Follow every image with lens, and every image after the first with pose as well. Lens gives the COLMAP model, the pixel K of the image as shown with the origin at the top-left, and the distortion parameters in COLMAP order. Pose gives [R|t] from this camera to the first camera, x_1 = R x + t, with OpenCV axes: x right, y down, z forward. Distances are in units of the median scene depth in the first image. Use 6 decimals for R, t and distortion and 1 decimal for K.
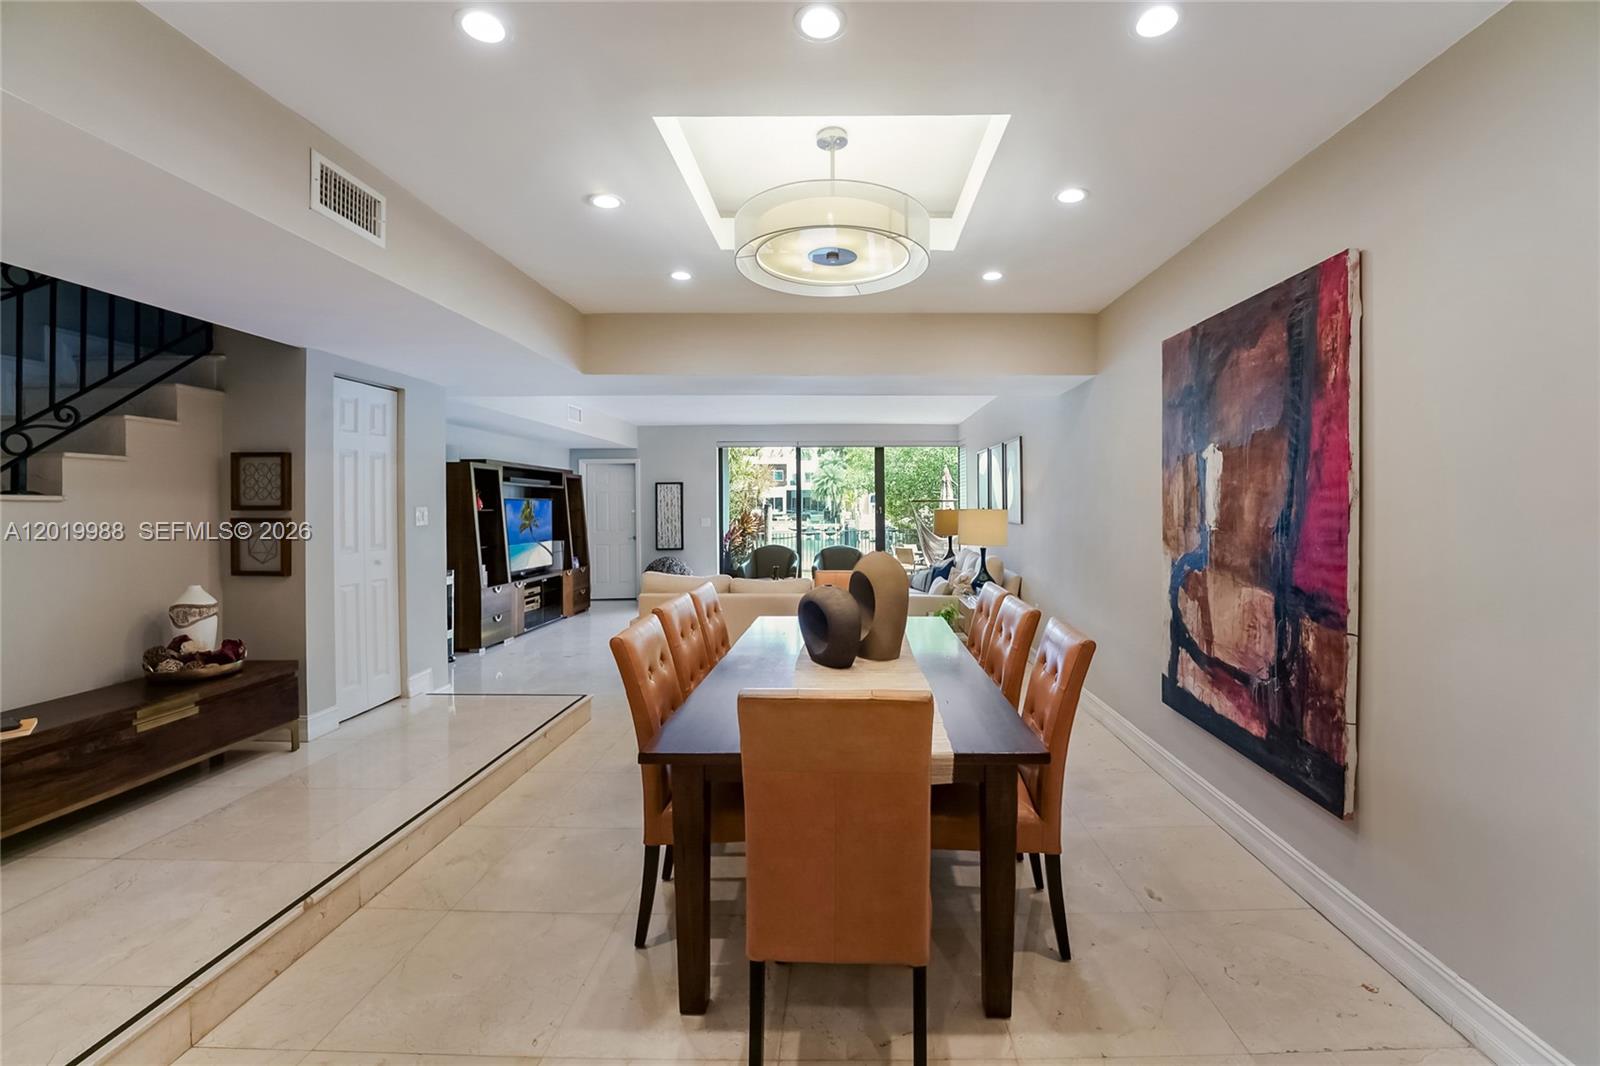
lens RADIAL K [[662.3, 0, 851.5], [0, 662.3, 504.9], [0, 0, 1]] dist [-0.017106, 0.000598]
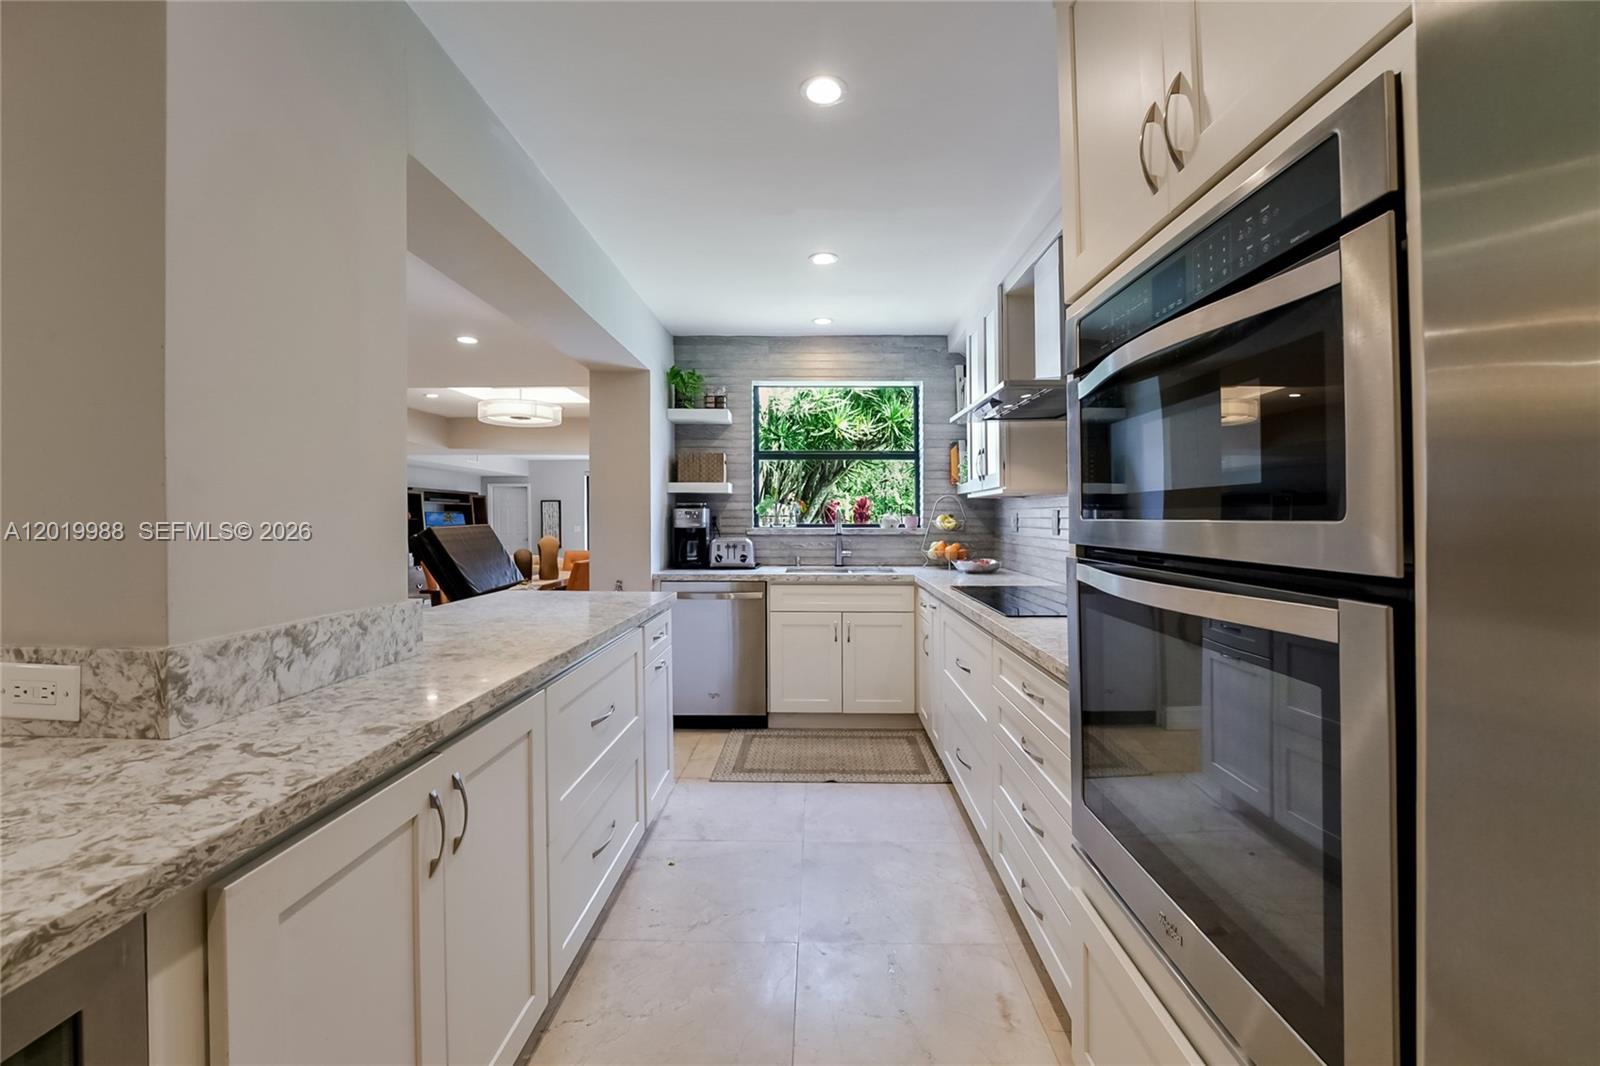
lens RADIAL K [[667.3, 0, 803.1], [0, 667.3, 514.4], [0, 0, 1]] dist [-0.000213, 0.000020]
pose [[0.999748, -0.000357, -0.022434, 0.982423], [0.000256, 0.999990, -0.004472, 0.008107], [0.022436, 0.004465, 0.999738, -1.363745]]
